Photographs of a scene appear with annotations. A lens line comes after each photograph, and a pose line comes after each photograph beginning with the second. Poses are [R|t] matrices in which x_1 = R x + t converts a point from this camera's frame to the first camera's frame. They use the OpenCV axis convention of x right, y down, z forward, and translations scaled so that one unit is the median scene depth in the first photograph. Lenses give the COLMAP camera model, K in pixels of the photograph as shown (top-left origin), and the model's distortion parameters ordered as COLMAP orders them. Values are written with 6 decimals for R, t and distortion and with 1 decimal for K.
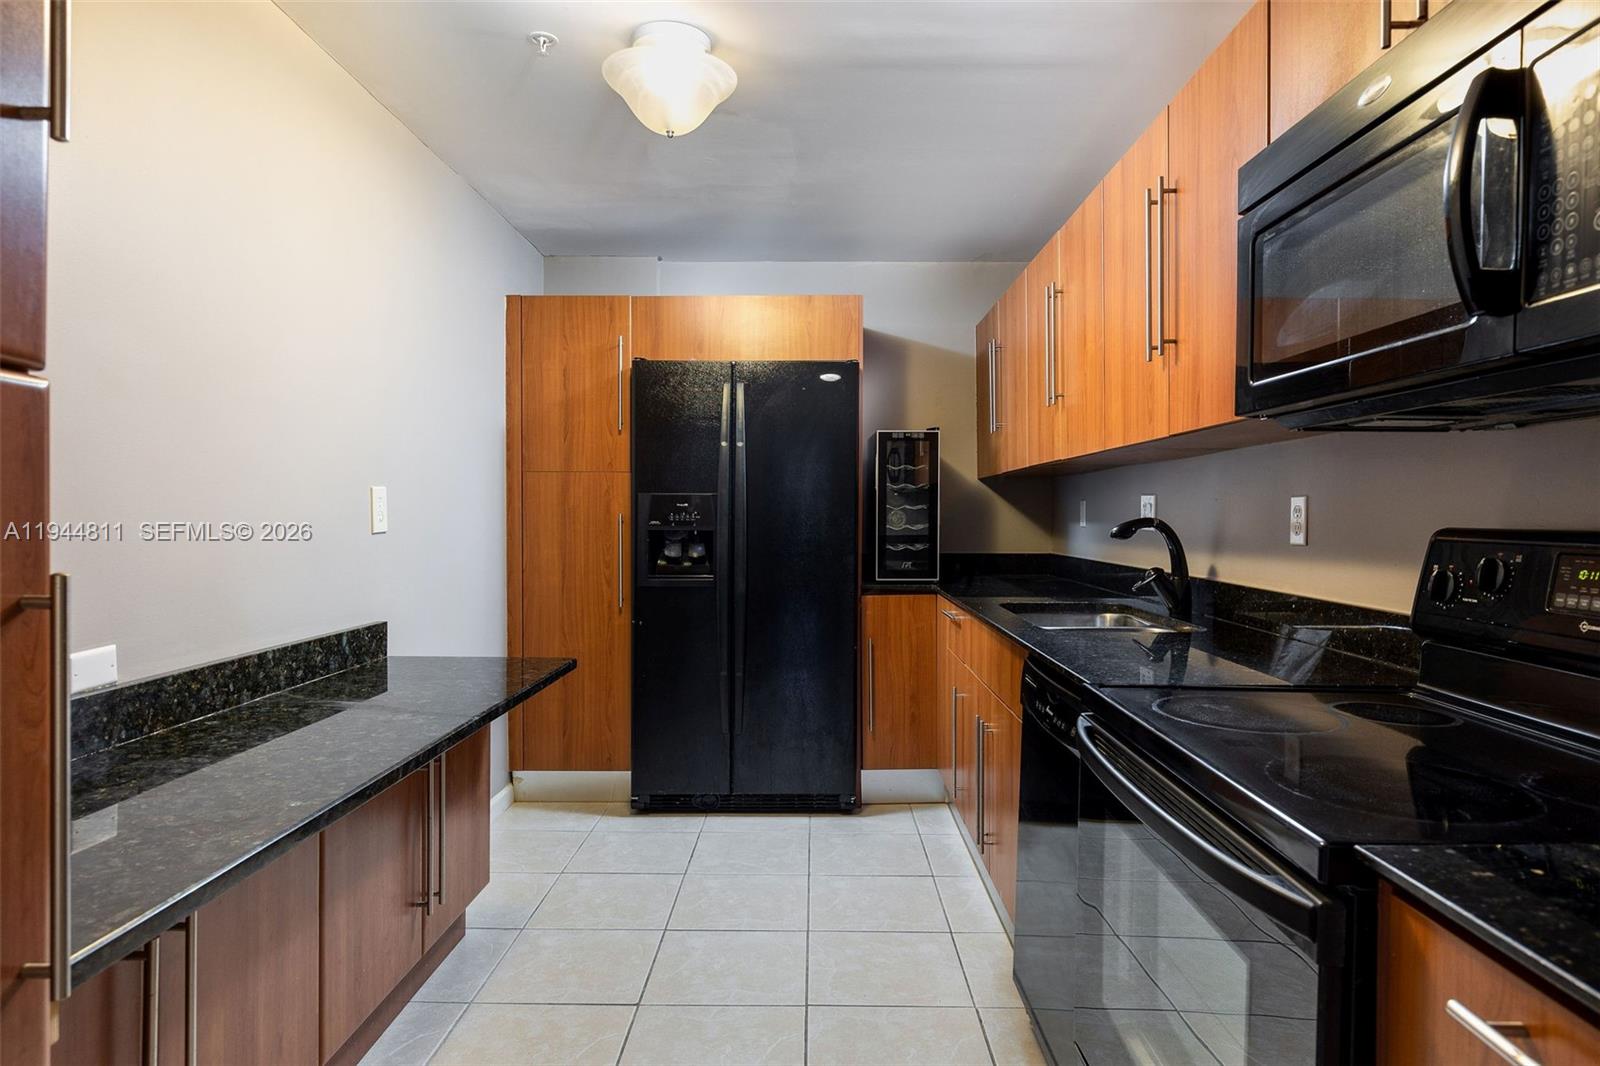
lens RADIAL K [[927.2, 0, 800.0], [0, 927.2, 533.0], [0, 0, 1]] dist [-0.005192, -0.001438]
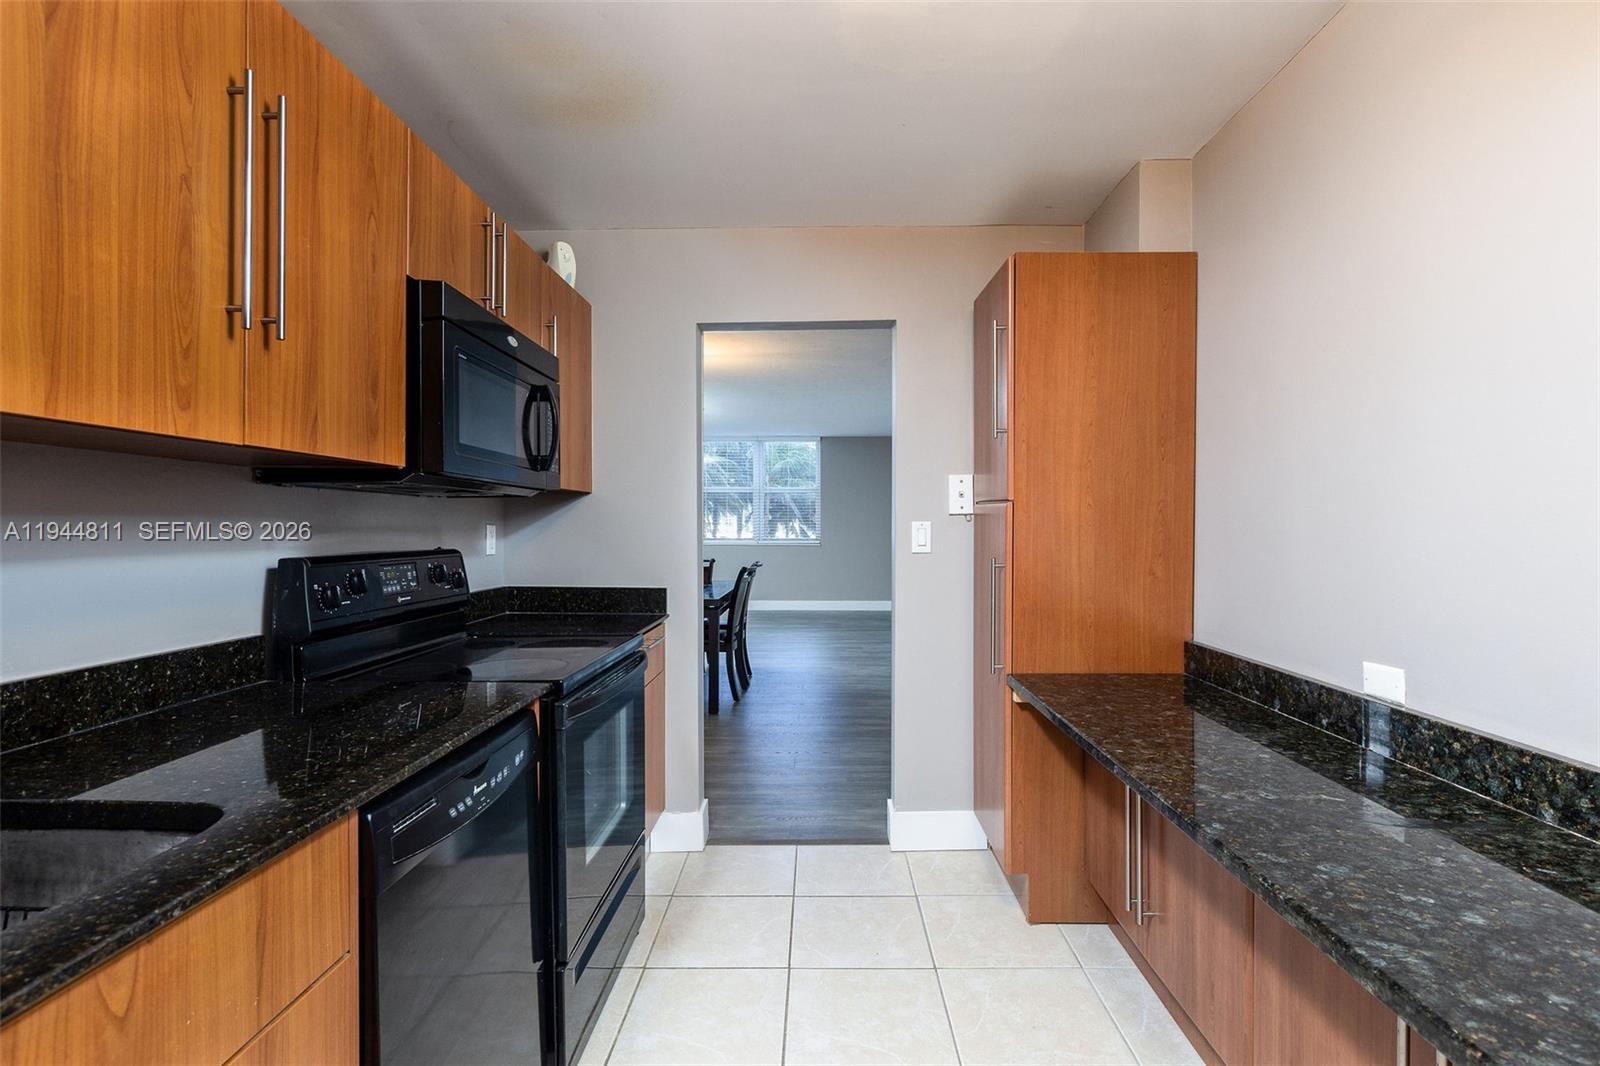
lens RADIAL K [[777.3, 0, 800.0], [0, 777.3, 533.0], [0, 0, 1]] dist [-0.001073, -0.000330]
pose [[-0.999948, -0.000058, 0.010240, -0.031007], [0.000262, 0.999512, 0.031242, -0.062181], [-0.010237, 0.031243, -0.999459, 1.708404]]
